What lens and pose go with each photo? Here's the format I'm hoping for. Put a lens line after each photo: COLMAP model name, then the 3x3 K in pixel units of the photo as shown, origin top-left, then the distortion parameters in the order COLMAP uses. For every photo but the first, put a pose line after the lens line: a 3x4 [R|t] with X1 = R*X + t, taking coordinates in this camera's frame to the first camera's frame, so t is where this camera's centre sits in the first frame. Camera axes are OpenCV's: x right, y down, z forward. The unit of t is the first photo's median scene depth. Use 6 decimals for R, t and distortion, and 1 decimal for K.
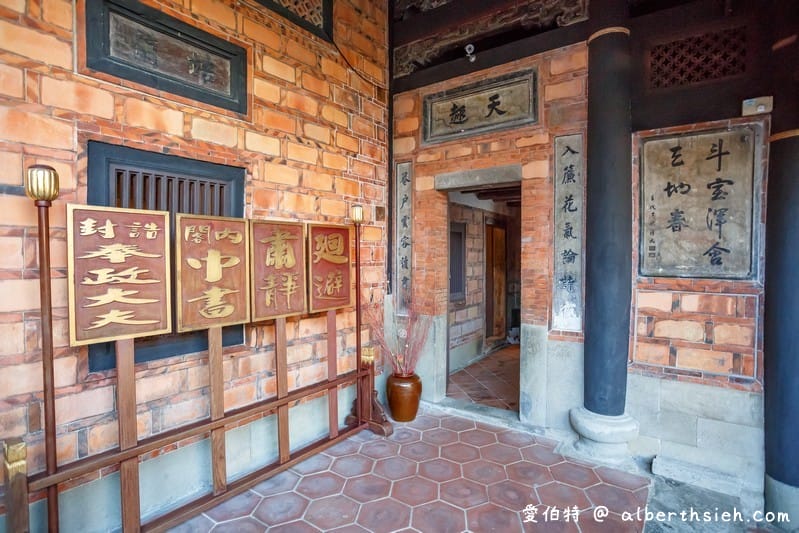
lens RADIAL K [[401.9, 0, 402.9], [0, 401.9, 263.5], [0, 0, 1]] dist [-0.072314, 0.036041]
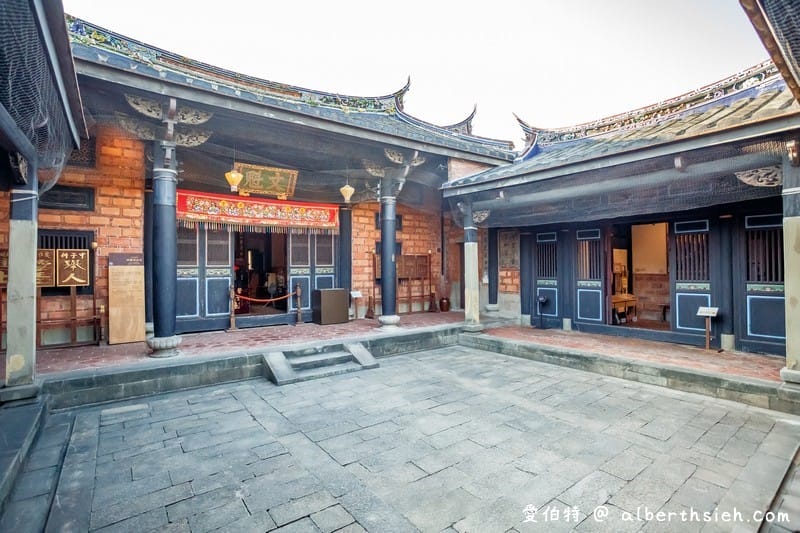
lens RADIAL K [[402.4, 0, 403.4], [0, 402.4, 263.5], [0, 0, 1]] dist [-0.072314, 0.036041]
pose [[0.958995, -0.012302, -0.283156, 0.778056], [0.003780, 0.999524, -0.030625, 0.106248], [0.283398, 0.028299, 0.958585, -2.897540]]
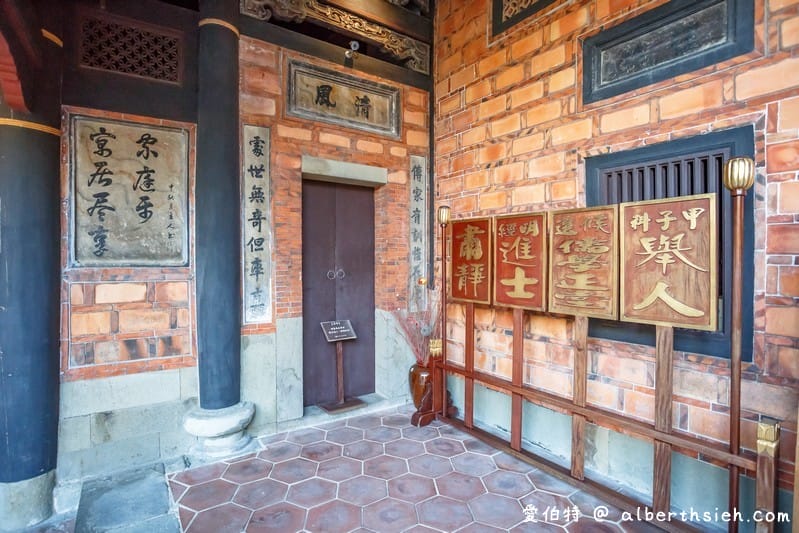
lens RADIAL K [[401.9, 0, 402.9], [0, 401.9, 263.5], [0, 0, 1]] dist [-0.072314, 0.036041]
pose [[-0.332458, 0.007596, -0.943088, -1.024909], [-0.021227, 0.999654, 0.015534, 0.052707], [0.942879, 0.025184, -0.332182, -1.393115]]
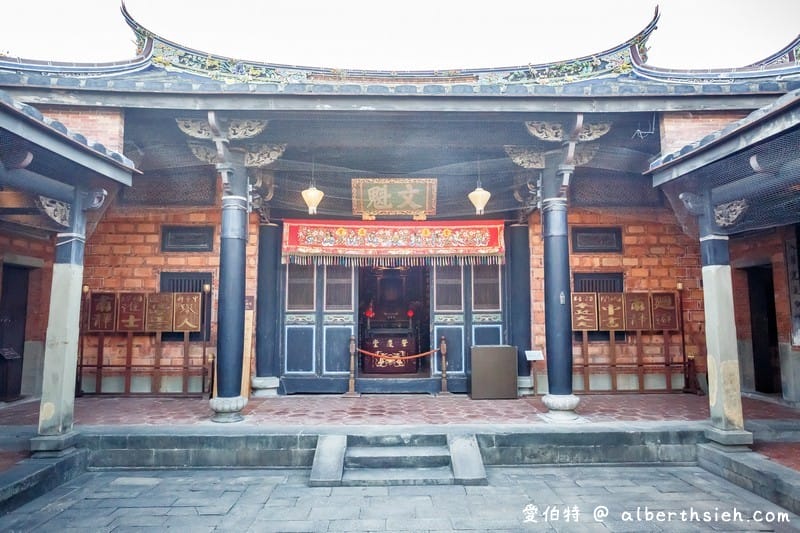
lens RADIAL K [[512.2, 0, 398.9], [0, 512.2, 262.1], [0, 0, 1]] dist [-0.060579, 0.060386]
pose [[0.600458, -0.083826, -0.795251, 1.252413], [-0.013245, 0.993311, -0.114704, 0.084158], [0.799547, 0.079408, 0.595331, -1.976763]]
